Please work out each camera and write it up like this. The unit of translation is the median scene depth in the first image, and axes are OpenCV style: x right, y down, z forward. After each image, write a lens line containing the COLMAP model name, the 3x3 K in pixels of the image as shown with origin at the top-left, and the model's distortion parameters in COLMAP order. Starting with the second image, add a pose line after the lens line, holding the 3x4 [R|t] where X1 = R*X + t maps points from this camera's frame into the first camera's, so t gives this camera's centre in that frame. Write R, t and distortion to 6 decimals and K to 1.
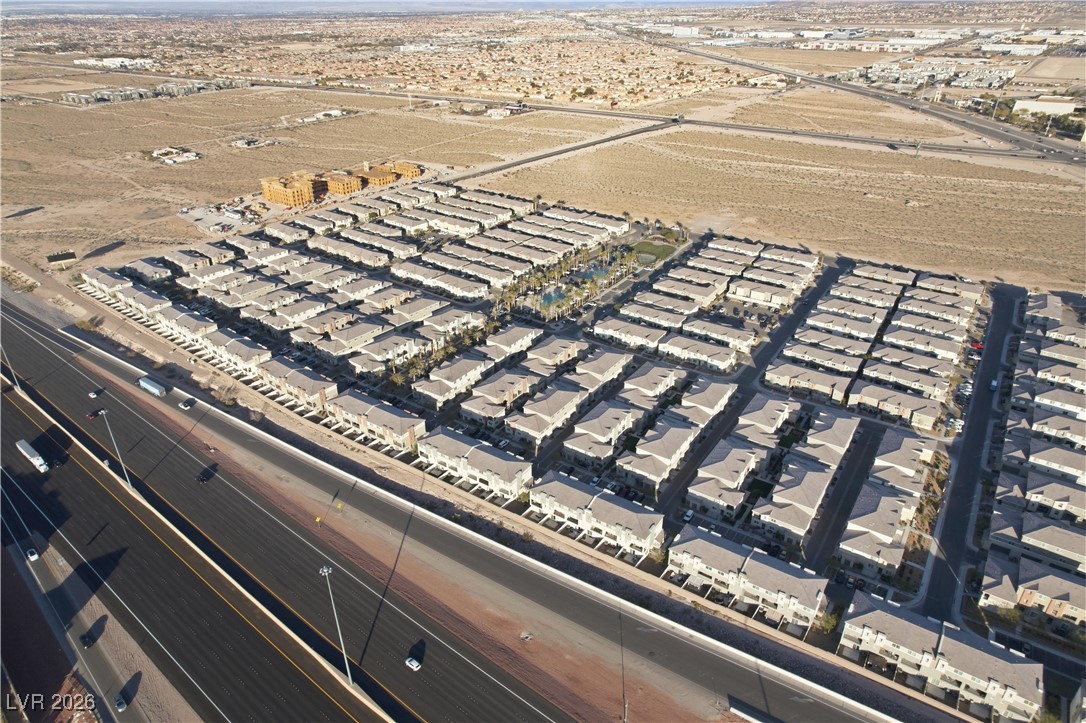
lens RADIAL K [[690.1, 0, 541.0], [0, 690.1, 380.5], [0, 0, 1]] dist [-0.070869, 0.058205]
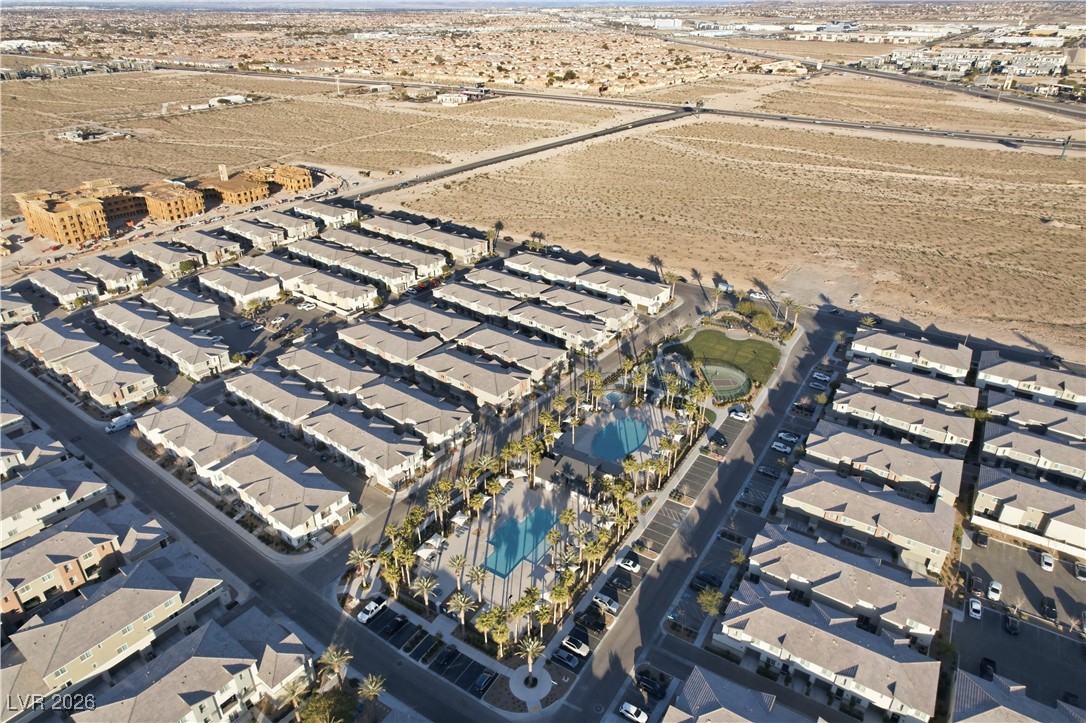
lens RADIAL K [[690.1, 0, 541.0], [0, 690.1, 380.5], [0, 0, 1]] dist [-0.070869, 0.058205]
pose [[0.999307, -0.007715, 0.036425, 0.007324], [0.007761, 0.999969, -0.001143, -0.095402], [-0.036415, 0.001425, 0.999336, 0.293964]]
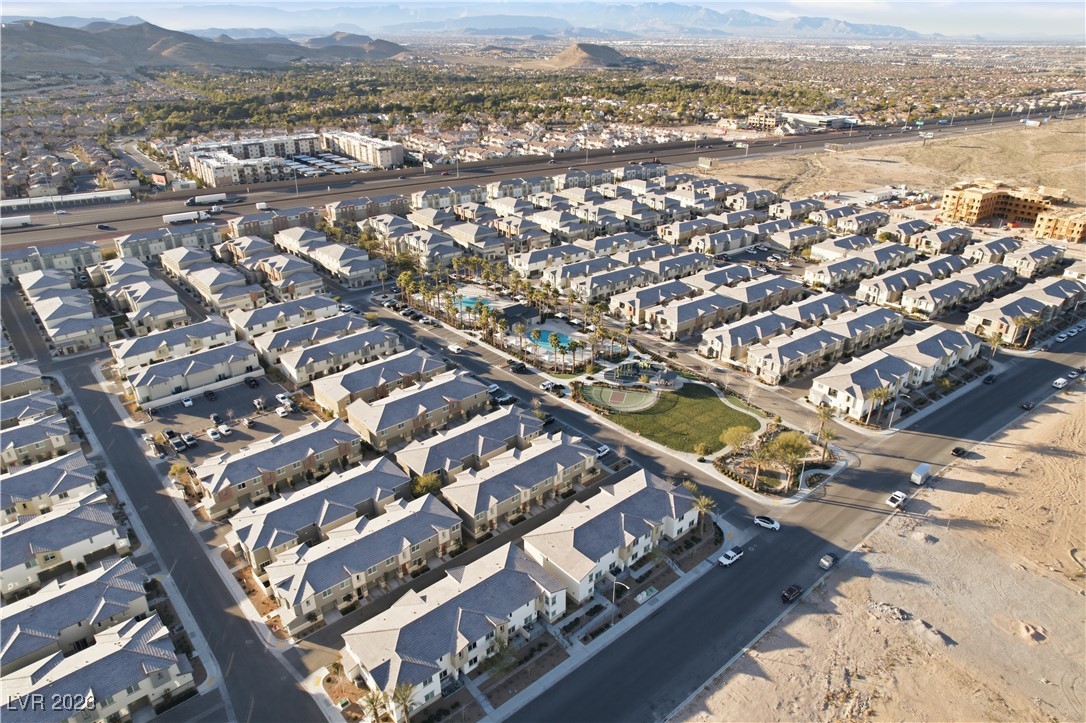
lens RADIAL K [[690.1, 0, 541.0], [0, 690.1, 380.5], [0, 0, 1]] dist [-0.070869, 0.058205]
pose [[-0.251832, 0.445279, -0.859248, 0.279944], [-0.476538, 0.715710, 0.510560, -0.202357], [0.842314, 0.538040, 0.031954, 0.503651]]
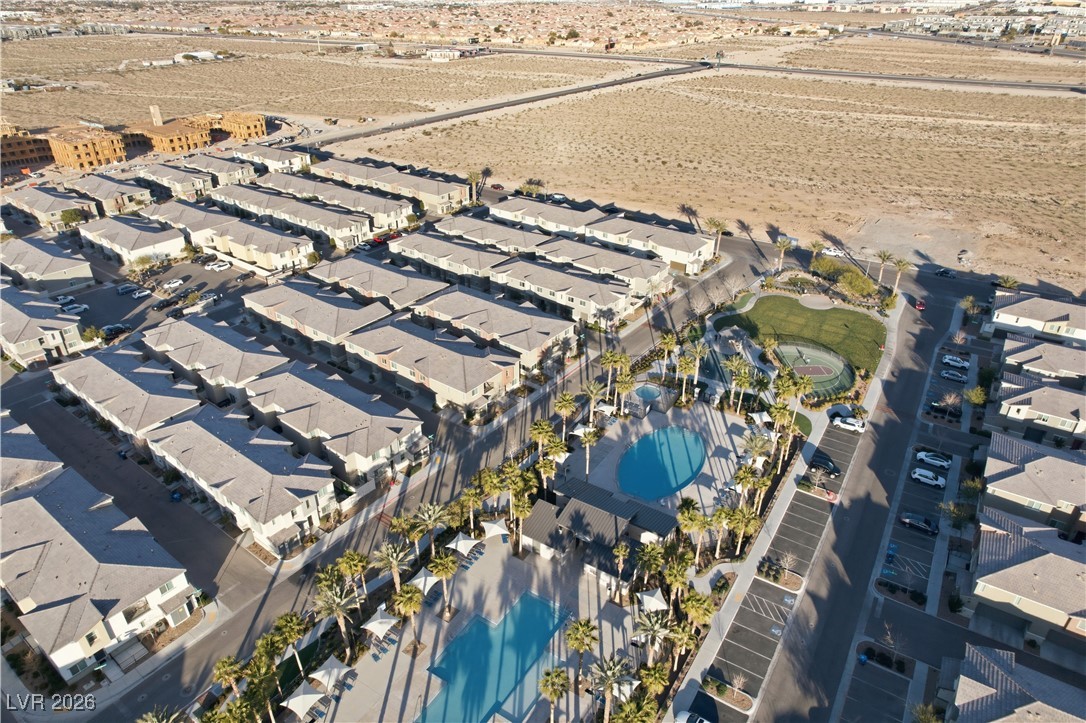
lens RADIAL K [[690.1, 0, 541.0], [0, 690.1, 380.5], [0, 0, 1]] dist [-0.070869, 0.058205]
pose [[0.999387, -0.008246, 0.034011, 0.011966], [0.007587, 0.999782, 0.019445, -0.095672], [-0.034164, -0.019175, 0.999232, 0.376703]]
